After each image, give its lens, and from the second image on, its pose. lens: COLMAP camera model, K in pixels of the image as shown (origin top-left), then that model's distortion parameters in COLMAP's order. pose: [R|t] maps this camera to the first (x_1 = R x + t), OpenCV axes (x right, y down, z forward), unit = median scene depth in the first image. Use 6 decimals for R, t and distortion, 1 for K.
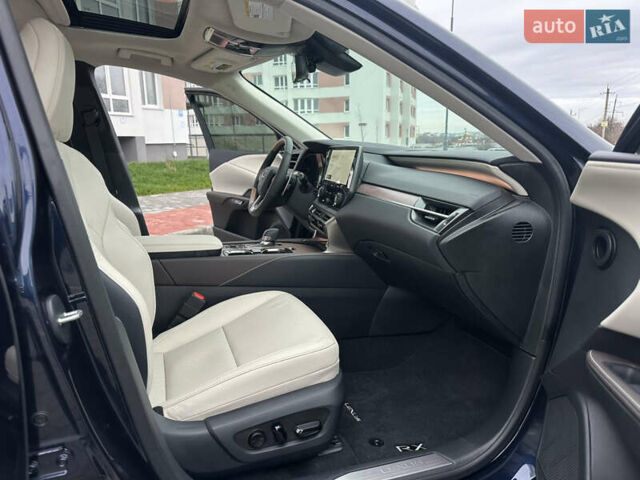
lens RADIAL K [[459.6, 0, 352.2], [0, 459.6, 241.2], [0, 0, 1]] dist [-0.067012, -0.009511]
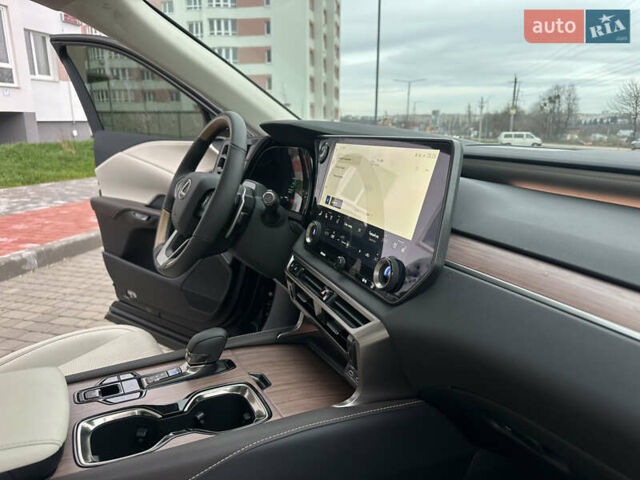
lens RADIAL K [[459.6, 0, 352.2], [0, 459.6, 241.2], [0, 0, 1]] dist [-0.067012, -0.009511]
pose [[0.985595, -0.015900, 0.168373, -0.061916], [0.009500, 0.999204, 0.038744, -0.066266], [-0.168855, -0.036586, 0.984962, 0.304525]]
